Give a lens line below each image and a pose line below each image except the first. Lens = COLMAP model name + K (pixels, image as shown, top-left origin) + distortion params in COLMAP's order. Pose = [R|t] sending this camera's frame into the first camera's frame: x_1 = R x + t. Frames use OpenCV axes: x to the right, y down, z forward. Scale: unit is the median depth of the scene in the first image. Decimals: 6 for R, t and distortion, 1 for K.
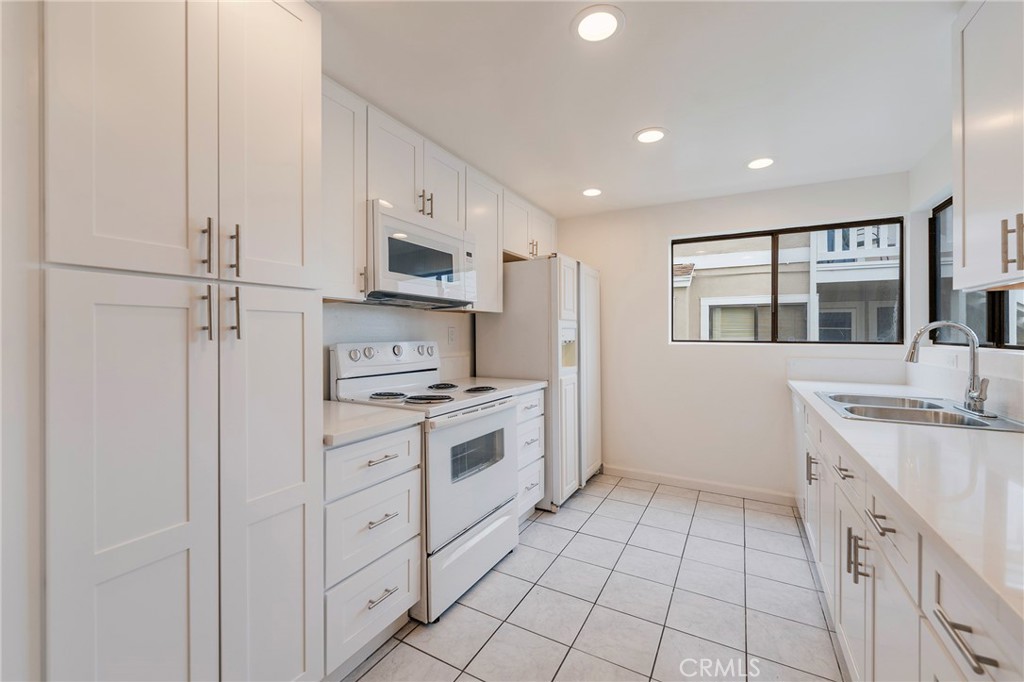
lens RADIAL K [[411.7, 0, 515.8], [0, 411.7, 333.9], [0, 0, 1]] dist [0.000640, -0.001130]
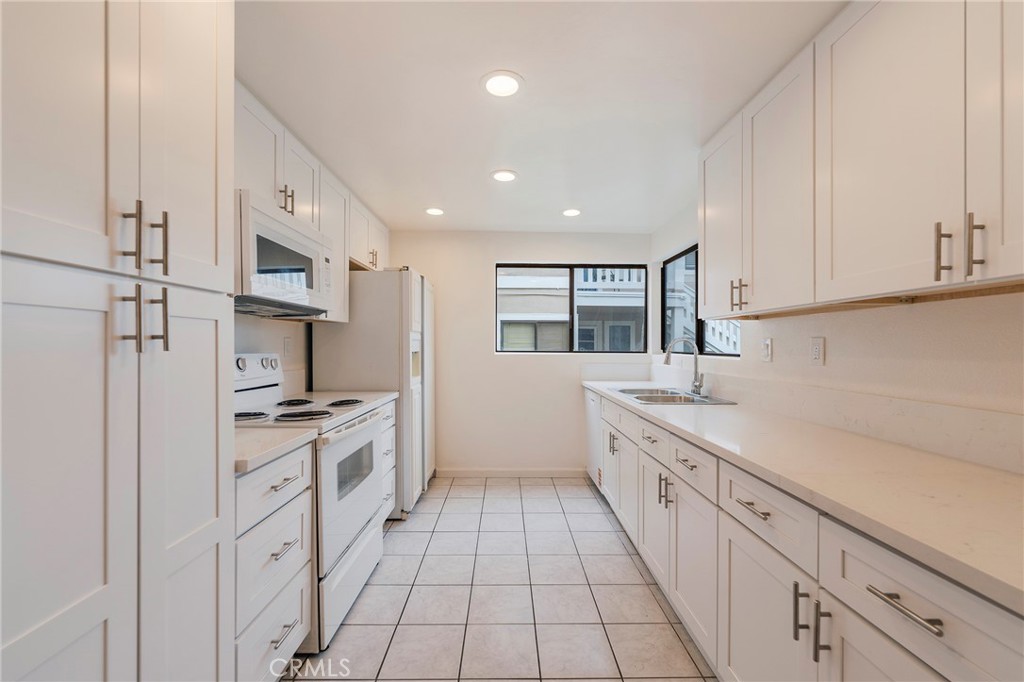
lens RADIAL K [[411.7, 0, 511.2], [0, 411.7, 343.7], [0, 0, 1]] dist [0.000640, -0.001130]
pose [[0.869422, 0.004420, 0.494050, -0.197490], [-0.002930, 0.999989, -0.003791, -0.000150], [-0.494062, 0.001848, 0.869425, -0.023093]]
